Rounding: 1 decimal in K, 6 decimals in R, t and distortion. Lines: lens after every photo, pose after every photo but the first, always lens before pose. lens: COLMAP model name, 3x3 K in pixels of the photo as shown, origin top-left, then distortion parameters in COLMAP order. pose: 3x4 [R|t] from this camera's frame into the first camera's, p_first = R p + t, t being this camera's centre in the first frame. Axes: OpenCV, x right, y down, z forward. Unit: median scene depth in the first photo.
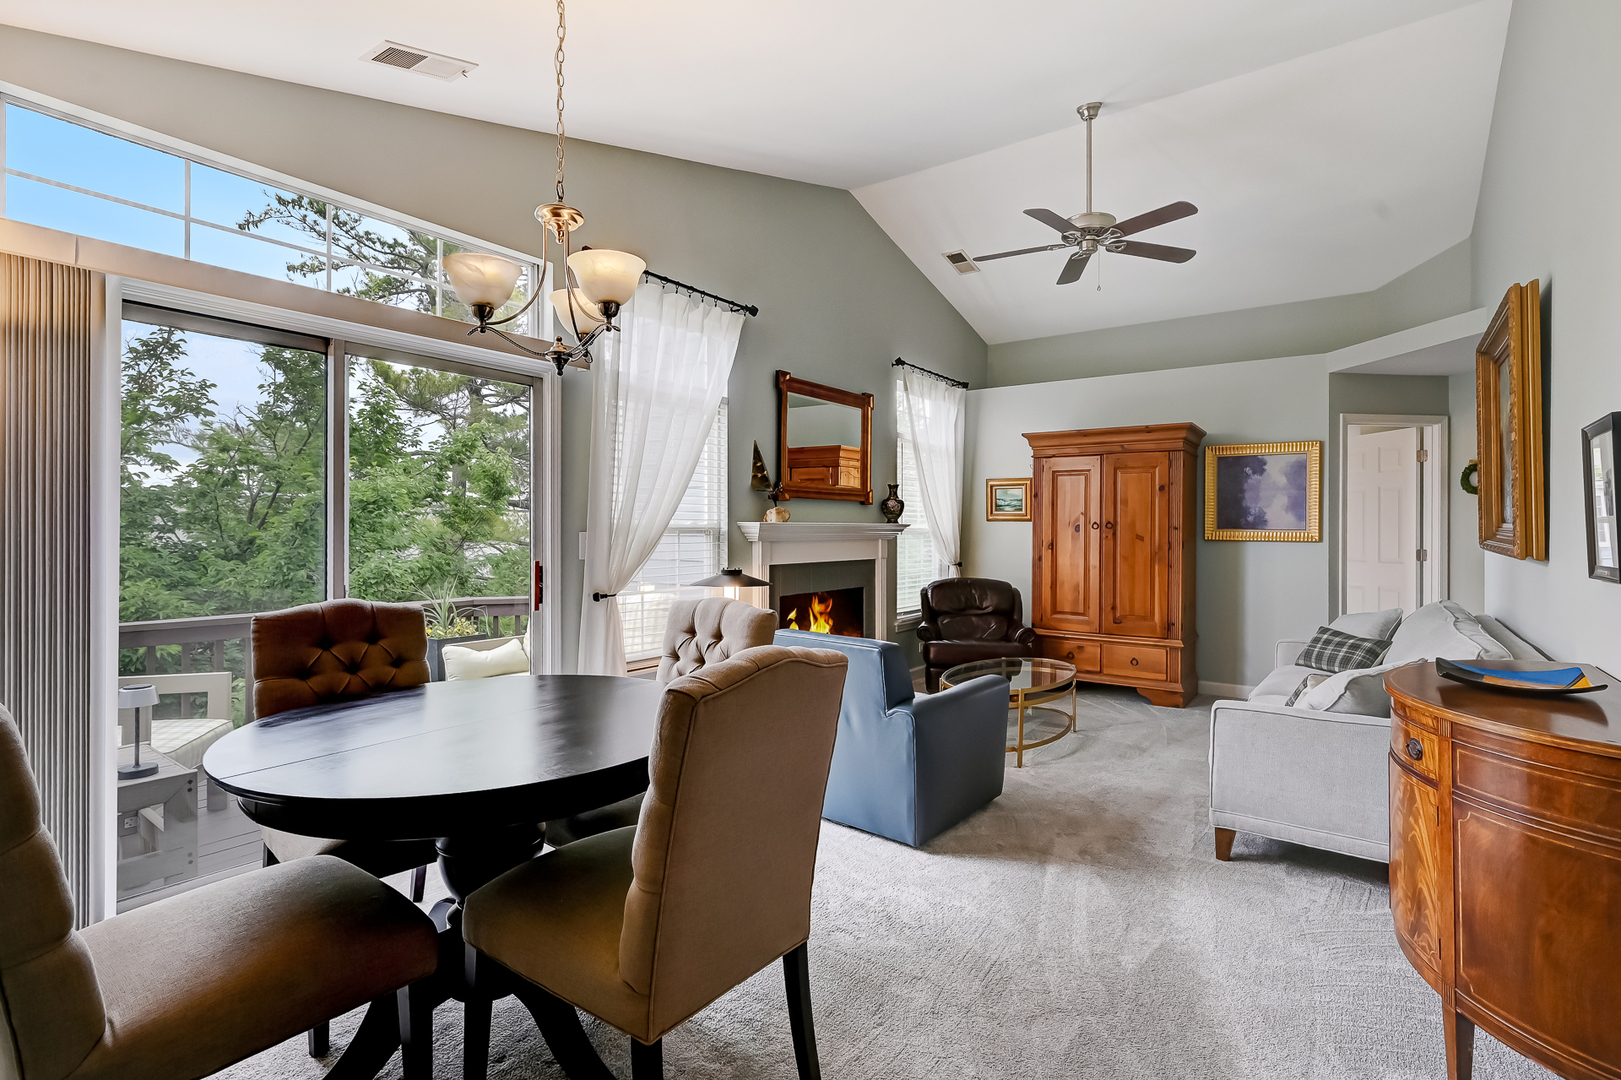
lens RADIAL K [[769.4, 0, 810.5], [0, 769.4, 540.0], [0, 0, 1]] dist [0.001610, 0.000100]
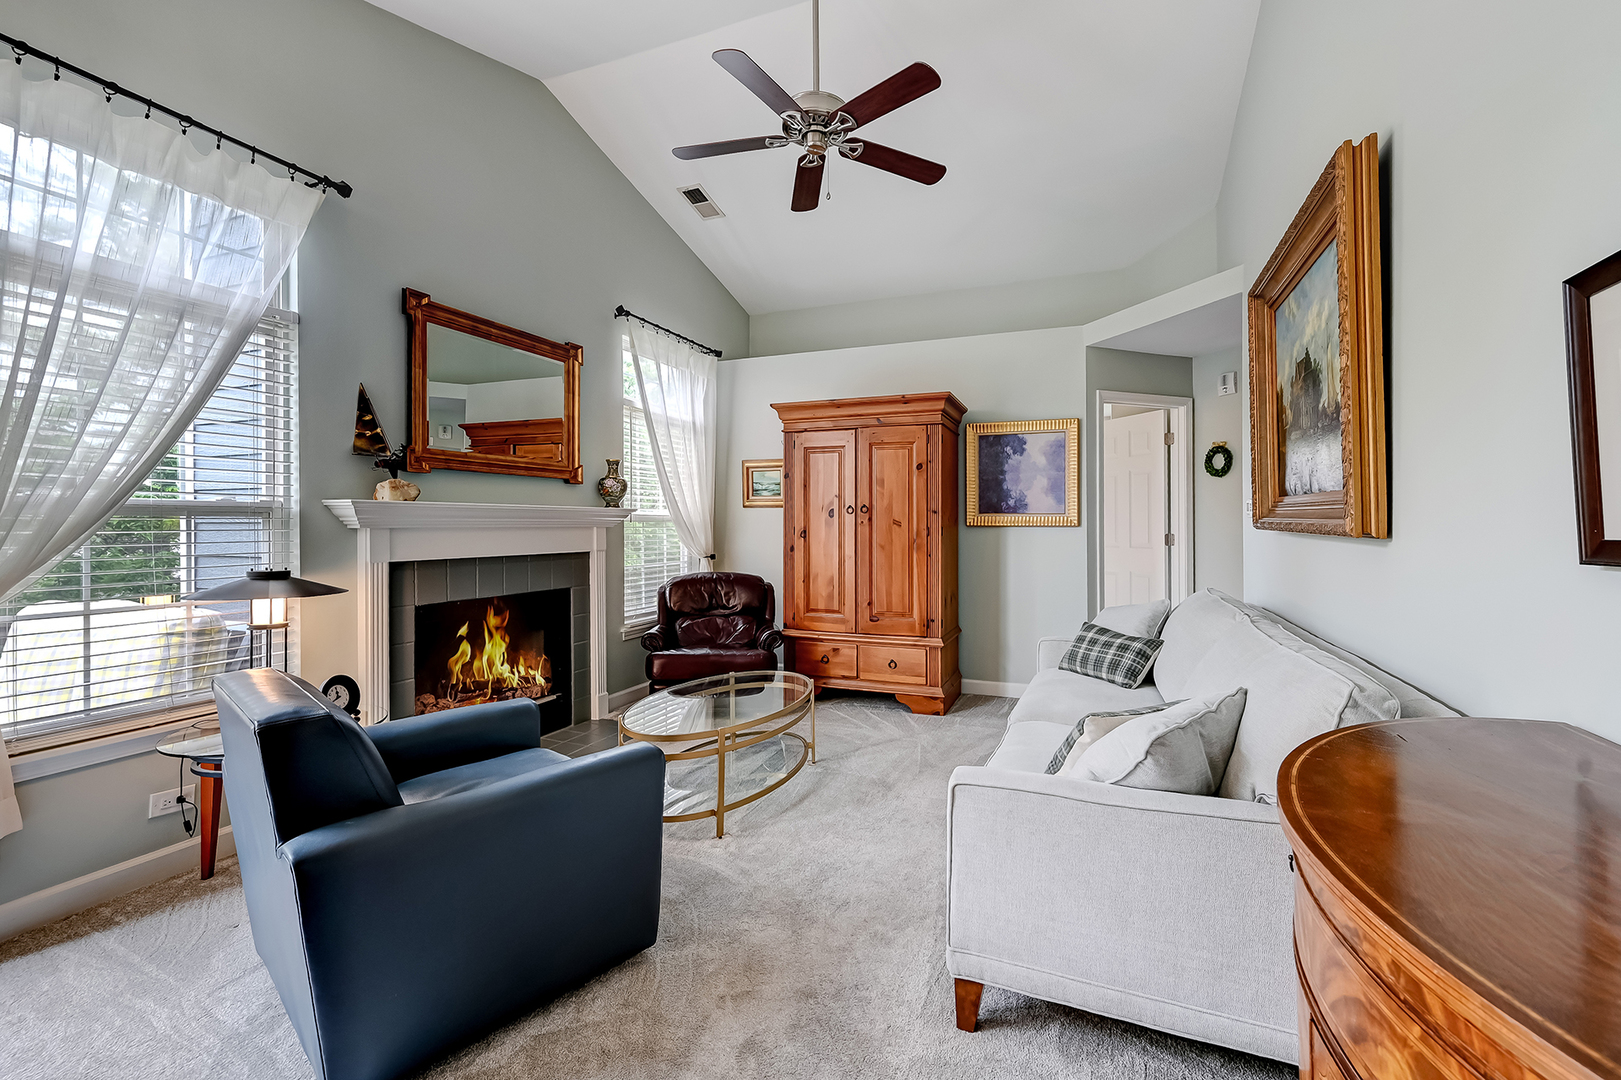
lens RADIAL K [[682.9, 0, 810.5], [0, 682.9, 540.0], [0, 0, 1]] dist [-0.000814, -0.000050]
pose [[0.974223, -0.011163, 0.225311, 0.155506], [0.009721, 0.999925, 0.007510, 0.009474], [-0.225378, -0.005126, 0.974258, 0.262422]]
